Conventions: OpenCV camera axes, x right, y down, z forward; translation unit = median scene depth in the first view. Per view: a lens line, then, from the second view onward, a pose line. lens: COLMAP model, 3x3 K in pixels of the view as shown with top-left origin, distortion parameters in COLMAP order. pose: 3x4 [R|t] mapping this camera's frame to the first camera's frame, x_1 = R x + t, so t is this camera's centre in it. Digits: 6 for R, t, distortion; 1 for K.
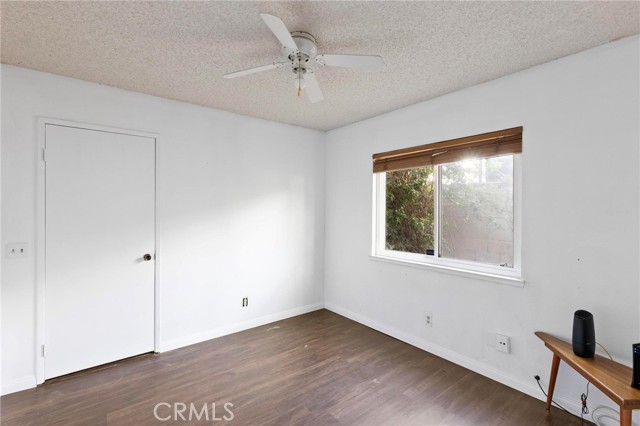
lens RADIAL K [[288.9, 0, 320.0], [0, 288.9, 213.0], [0, 0, 1]] dist [-0.000589, 0.000052]
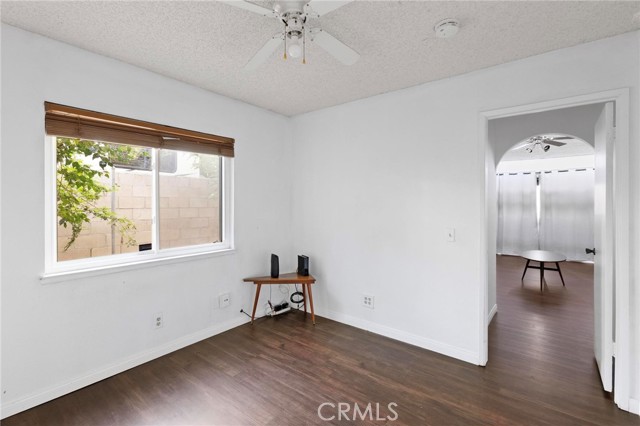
lens RADIAL K [[293.3, 0, 317.1], [0, 293.3, 207.5], [0, 0, 1]] dist [-0.001011, -0.000006]
pose [[-0.219785, -0.018625, 0.975370, -0.697883], [0.014813, 0.999639, 0.022426, 0.006458], [-0.975436, 0.019377, -0.219430, 0.822069]]
